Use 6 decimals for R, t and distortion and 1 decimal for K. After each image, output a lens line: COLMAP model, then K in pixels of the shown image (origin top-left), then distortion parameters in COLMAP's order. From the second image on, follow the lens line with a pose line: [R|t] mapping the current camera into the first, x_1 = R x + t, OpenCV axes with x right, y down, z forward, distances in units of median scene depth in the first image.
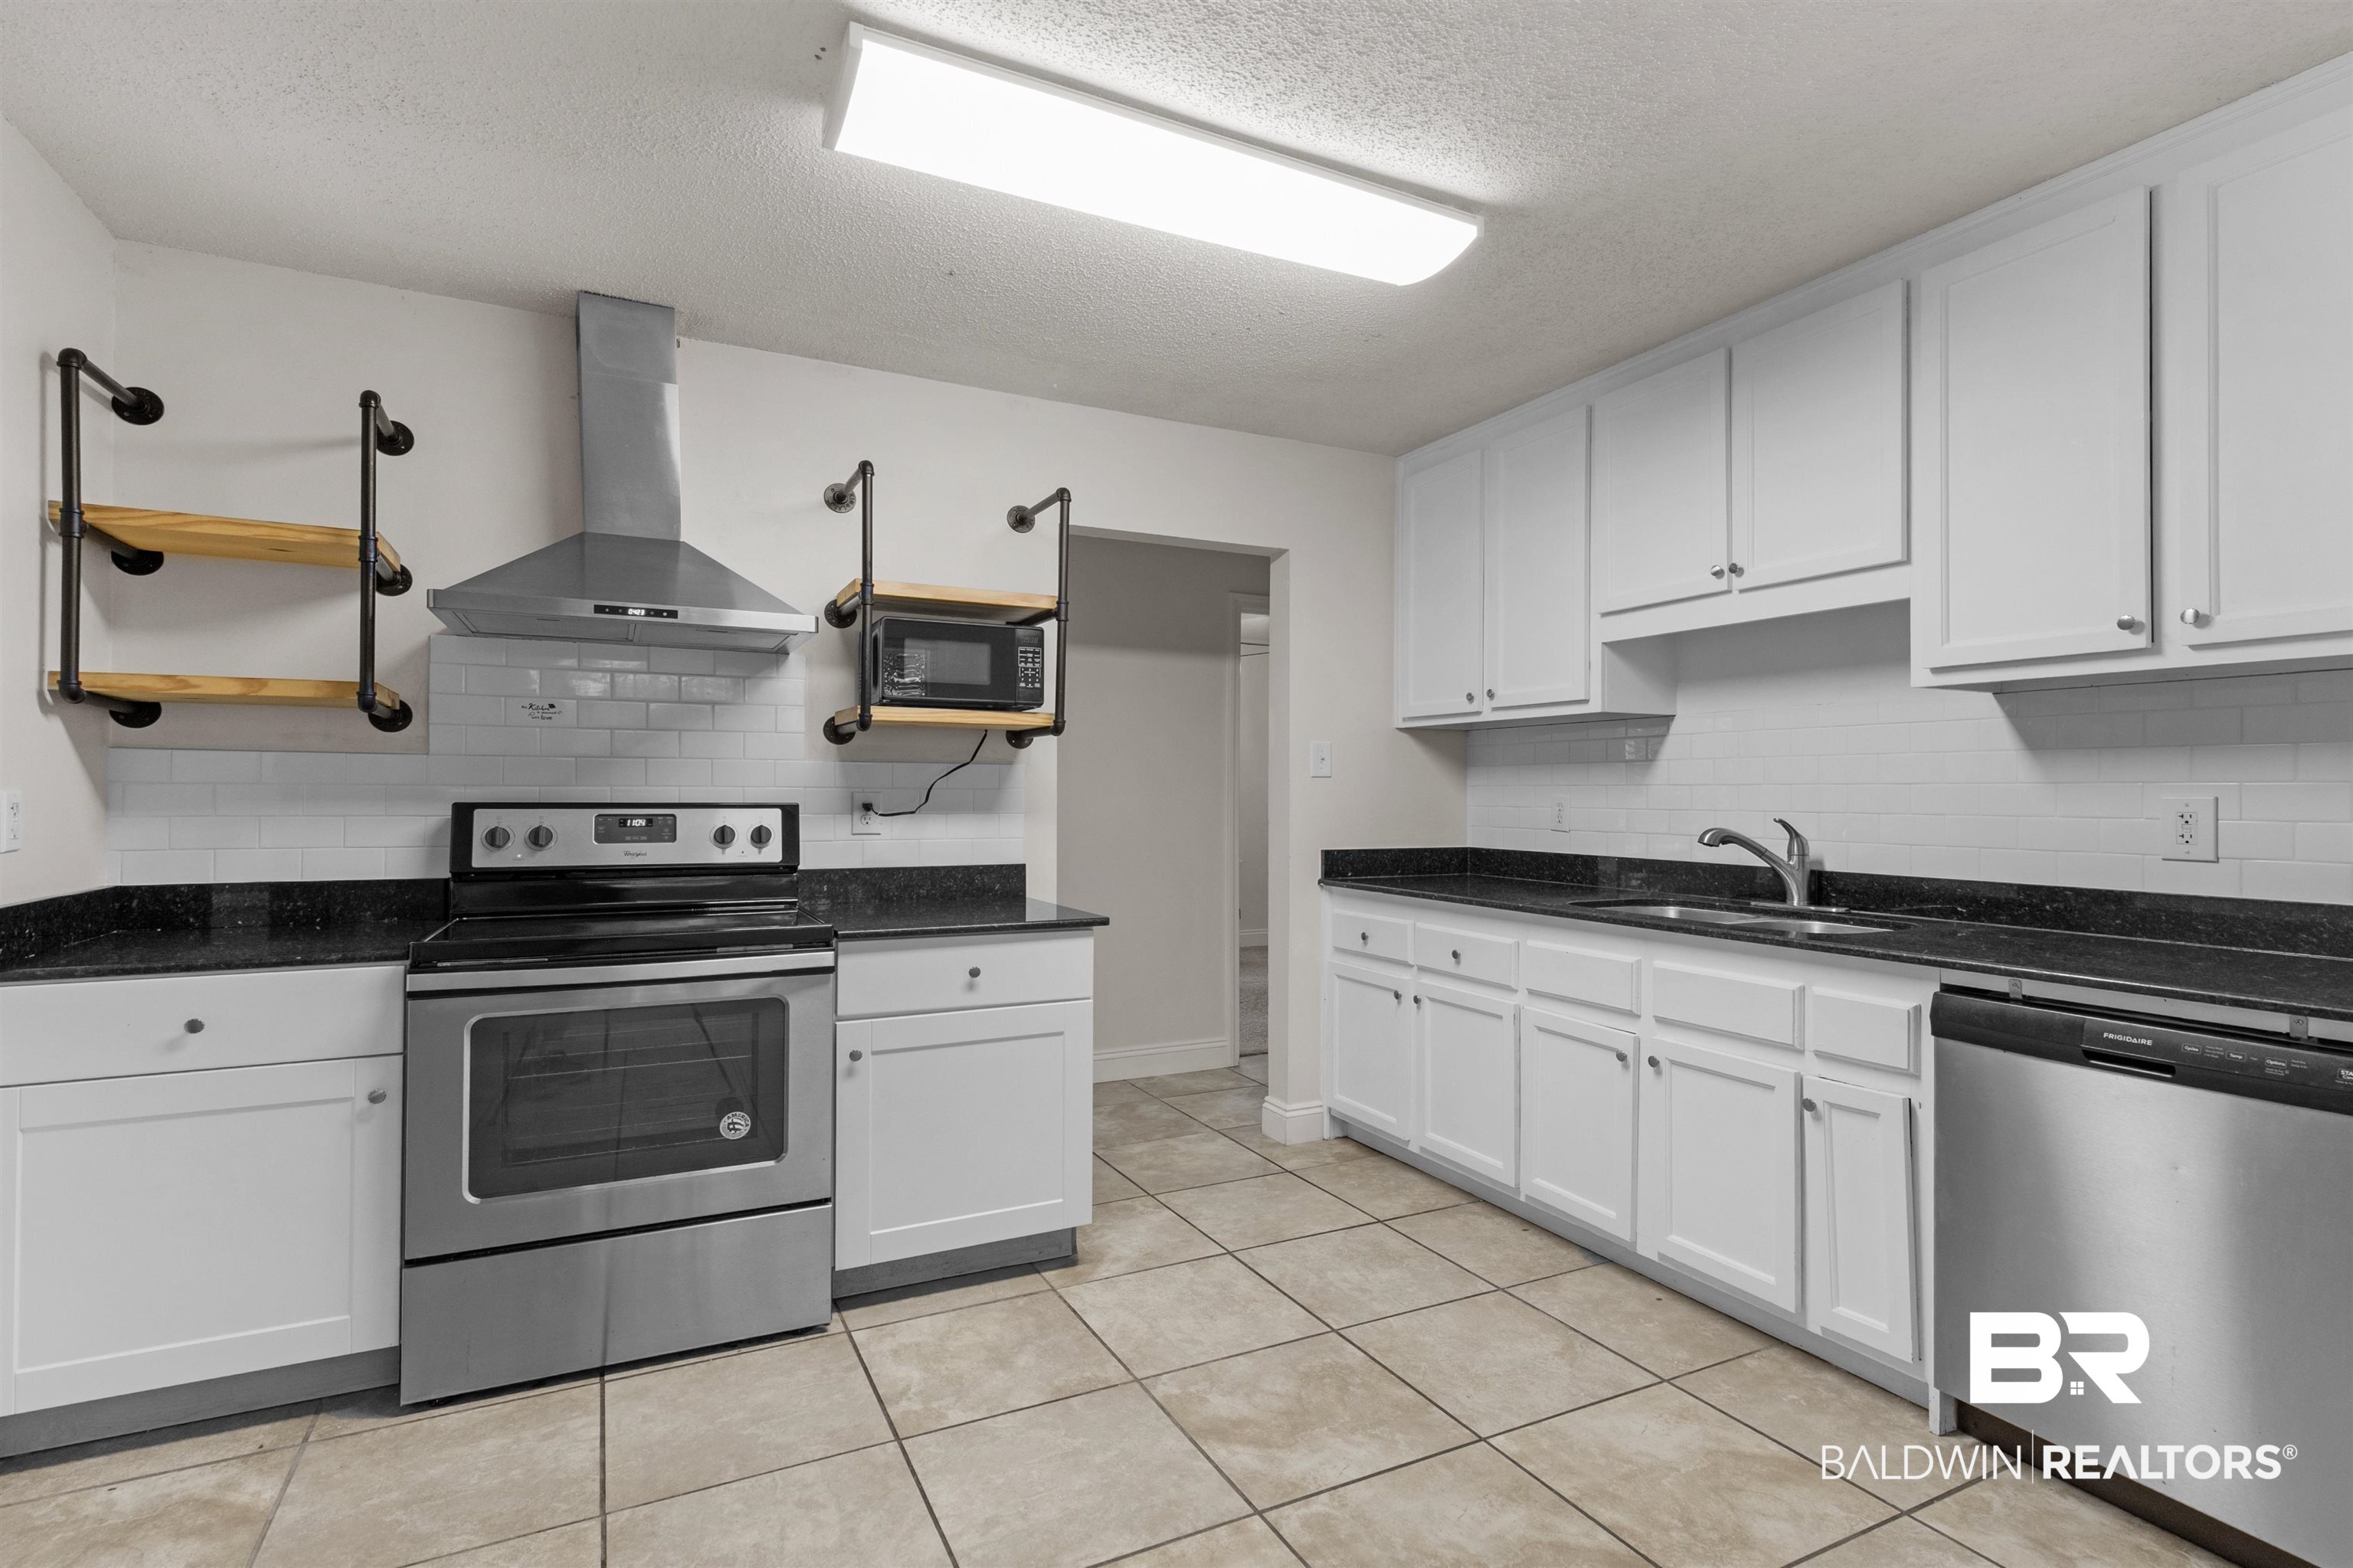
lens RADIAL K [[1103.3, 0, 1176.5], [0, 1103.3, 784.0], [0, 0, 1]] dist [0.004863, 0.000537]
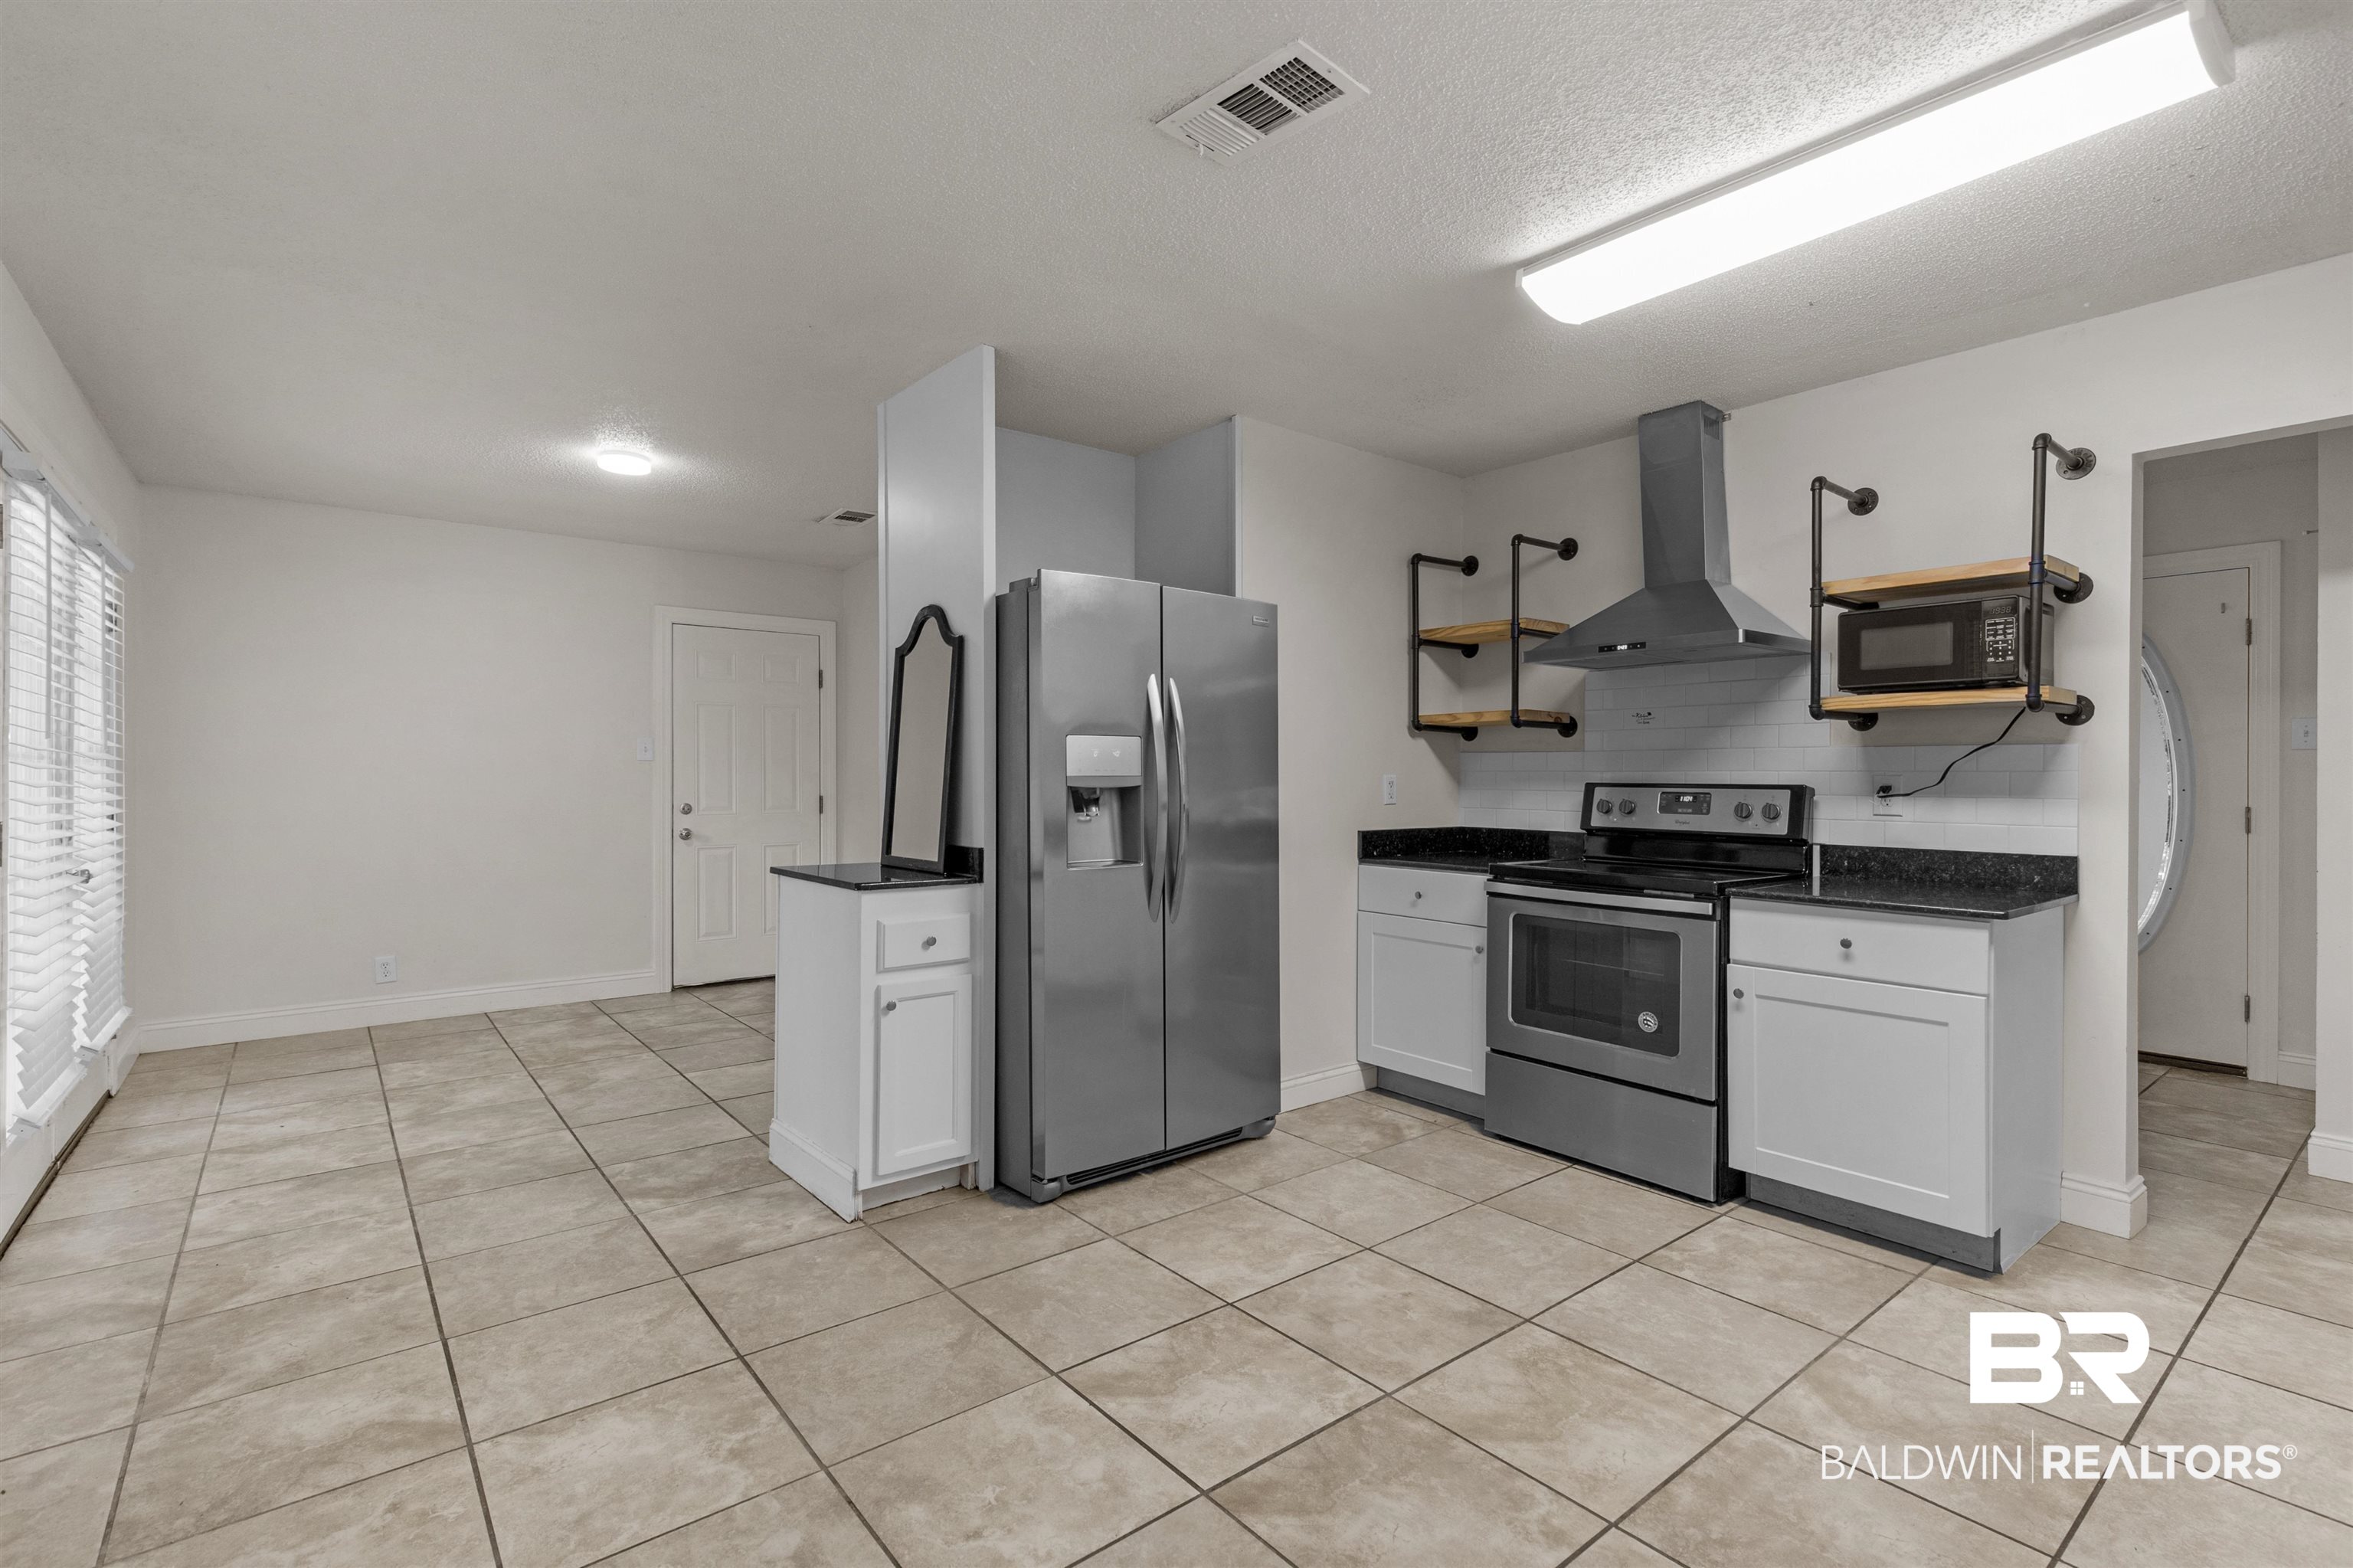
lens RADIAL K [[1127.2, 0, 1176.5], [0, 1127.2, 784.0], [0, 0, 1]] dist [0.000392, 0.000996]
pose [[0.192814, 0.004777, -0.981224, 0.780418], [0.004938, 0.999971, 0.005838, 0.007335], [0.981223, -0.005971, 0.192785, 0.160973]]
